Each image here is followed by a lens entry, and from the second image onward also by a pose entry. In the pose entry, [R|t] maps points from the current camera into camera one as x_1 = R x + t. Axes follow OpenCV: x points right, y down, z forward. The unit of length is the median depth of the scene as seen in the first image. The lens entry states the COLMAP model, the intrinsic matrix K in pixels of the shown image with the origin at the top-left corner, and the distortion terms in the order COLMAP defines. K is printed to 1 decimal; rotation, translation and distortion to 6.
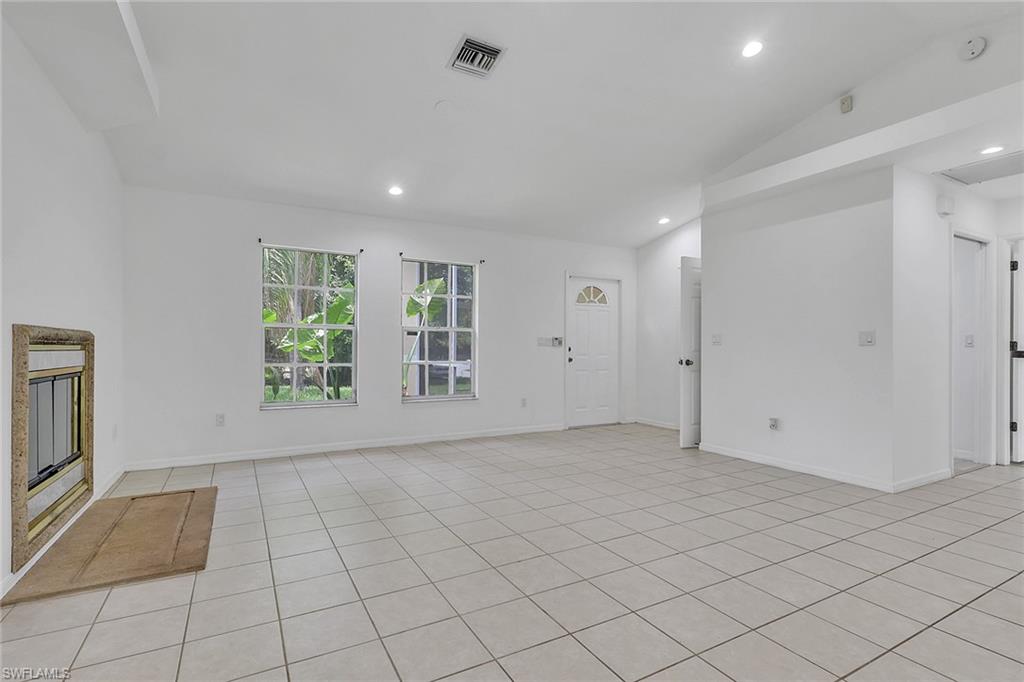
lens RADIAL K [[489.3, 0, 510.0], [0, 489.3, 346.4], [0, 0, 1]] dist [0.000903, 0.000636]
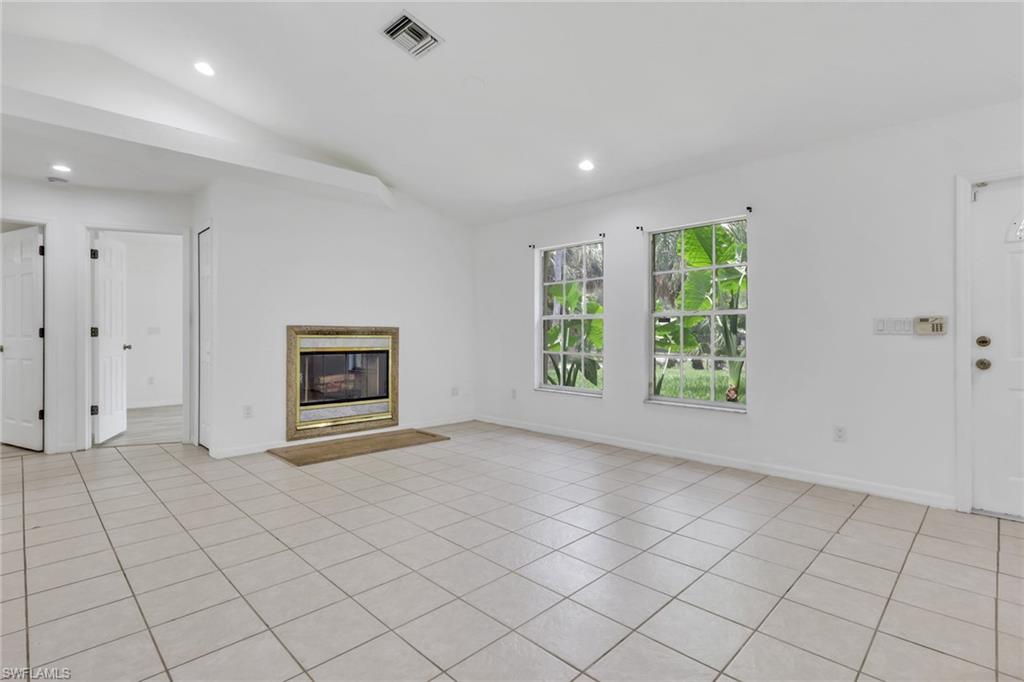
lens RADIAL K [[498.4, 0, 510.7], [0, 498.4, 332.0], [0, 0, 1]] dist [0.000214, 0.000324]
pose [[0.283704, -0.005821, -0.958894, 0.657979], [0.001308, 0.999983, -0.005683, -0.001881], [0.958911, 0.000358, 0.283707, 0.643175]]
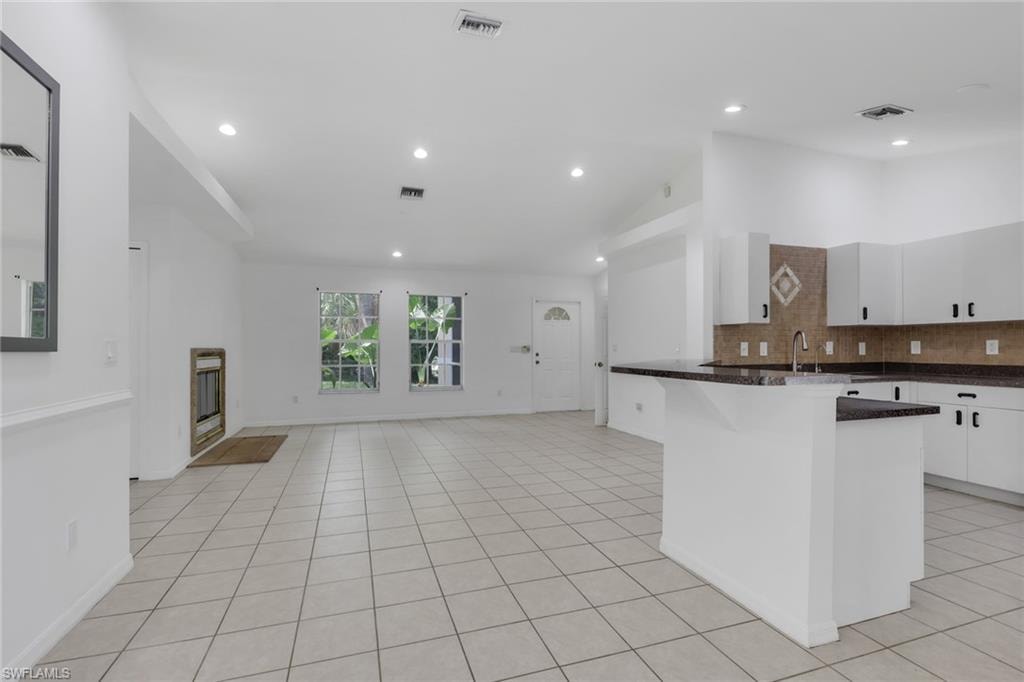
lens RADIAL K [[470.1, 0, 508.5], [0, 470.1, 346.7], [0, 0, 1]] dist [0.001523, 0.000191]
pose [[0.982884, -0.006252, -0.184120, 0.416612], [0.005792, 0.999979, -0.003036, -0.018464], [0.184135, 0.001918, 0.982899, -0.435711]]
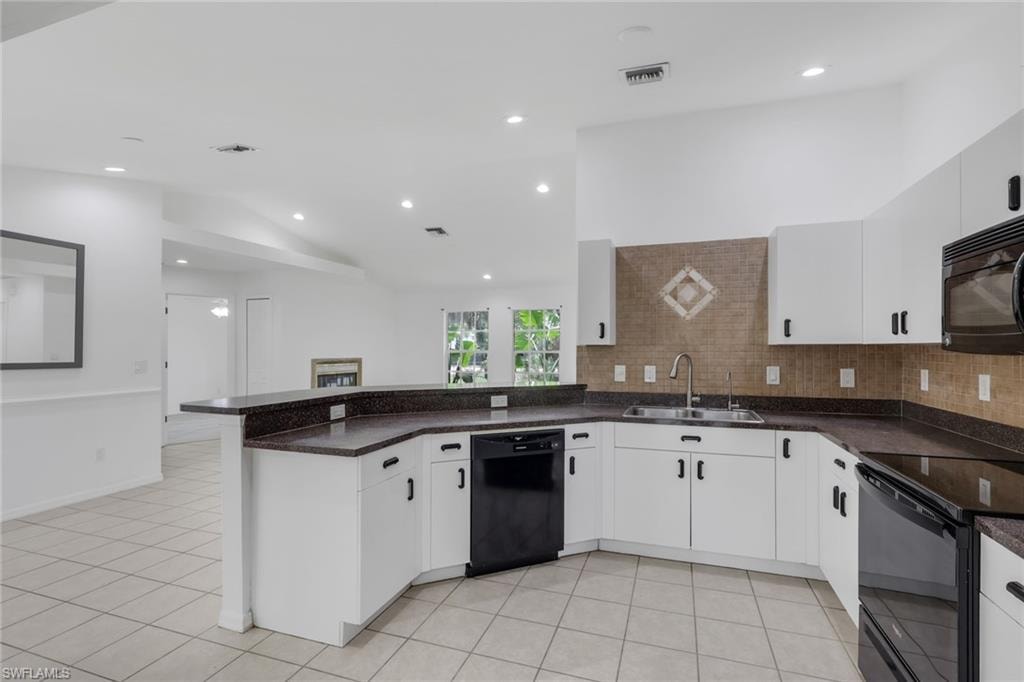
lens RADIAL K [[470.9, 0, 518.7], [0, 470.9, 345.3], [0, 0, 1]] dist [0.000401, 0.000058]
pose [[0.674900, -0.006530, -0.737880, 1.195131], [0.000422, 0.999964, -0.008464, -0.055397], [0.737909, 0.005401, 0.674879, -0.085006]]
